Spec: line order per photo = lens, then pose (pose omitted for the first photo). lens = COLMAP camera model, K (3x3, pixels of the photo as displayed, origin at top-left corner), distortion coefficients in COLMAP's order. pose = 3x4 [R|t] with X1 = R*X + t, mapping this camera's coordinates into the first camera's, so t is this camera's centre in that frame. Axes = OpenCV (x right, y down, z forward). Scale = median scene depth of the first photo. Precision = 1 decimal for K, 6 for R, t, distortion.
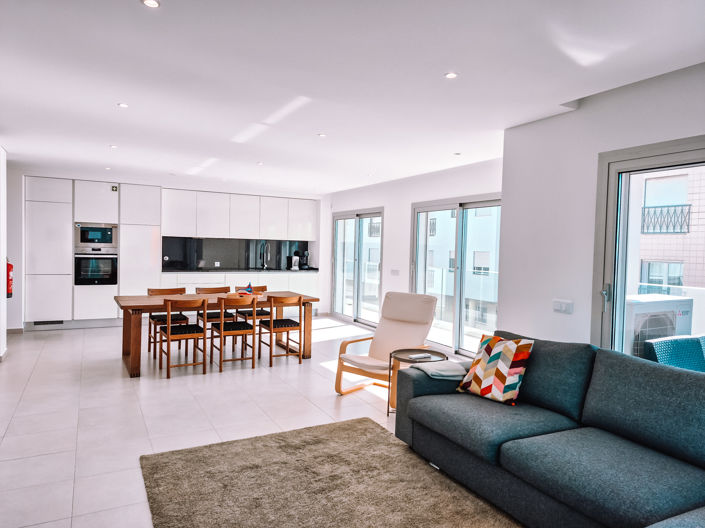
lens RADIAL K [[484.7, 0, 352.5], [0, 484.7, 264.0], [0, 0, 1]] dist [0.103880, -0.117473]
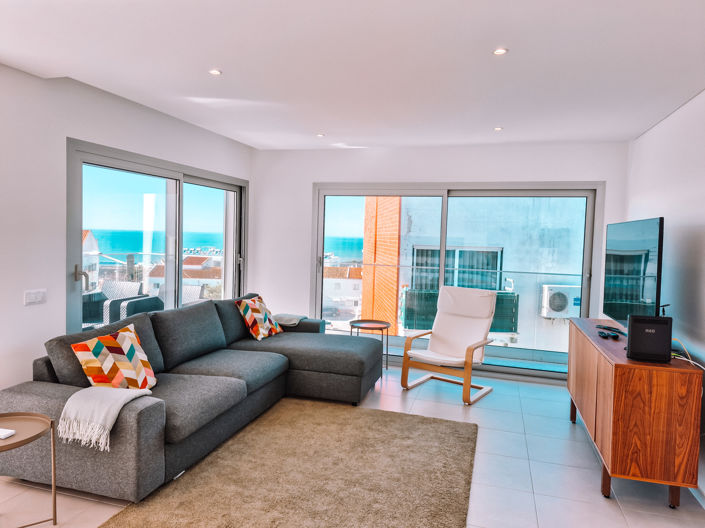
lens RADIAL K [[484.7, 0, 352.5], [0, 484.7, 264.0], [0, 0, 1]] dist [0.103880, -0.117473]
pose [[-0.708865, -0.085650, 0.700125, -0.442249], [-0.024655, 0.995002, 0.096761, -0.054934], [-0.704913, 0.051329, -0.707434, 0.907057]]
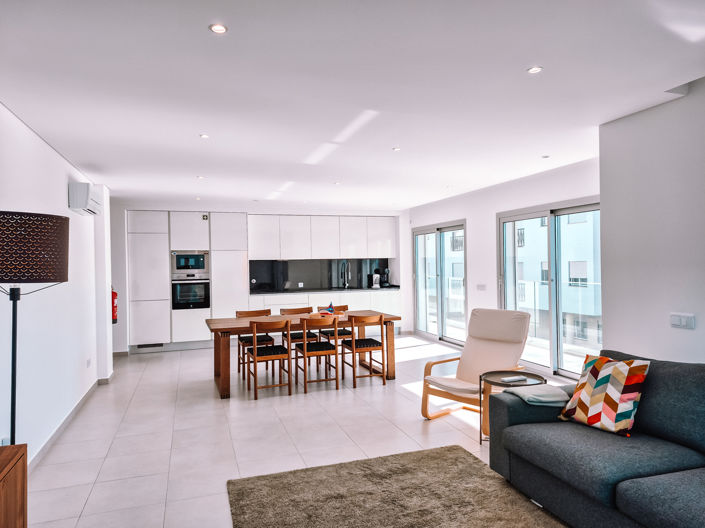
lens RADIAL K [[484.7, 0, 352.5], [0, 484.7, 264.0], [0, 0, 1]] dist [0.103880, -0.117473]
pose [[0.984827, -0.042252, -0.168316, 0.003969], [0.036336, 0.998614, -0.038077, -0.001283], [0.169691, 0.031384, 0.984997, 0.027142]]
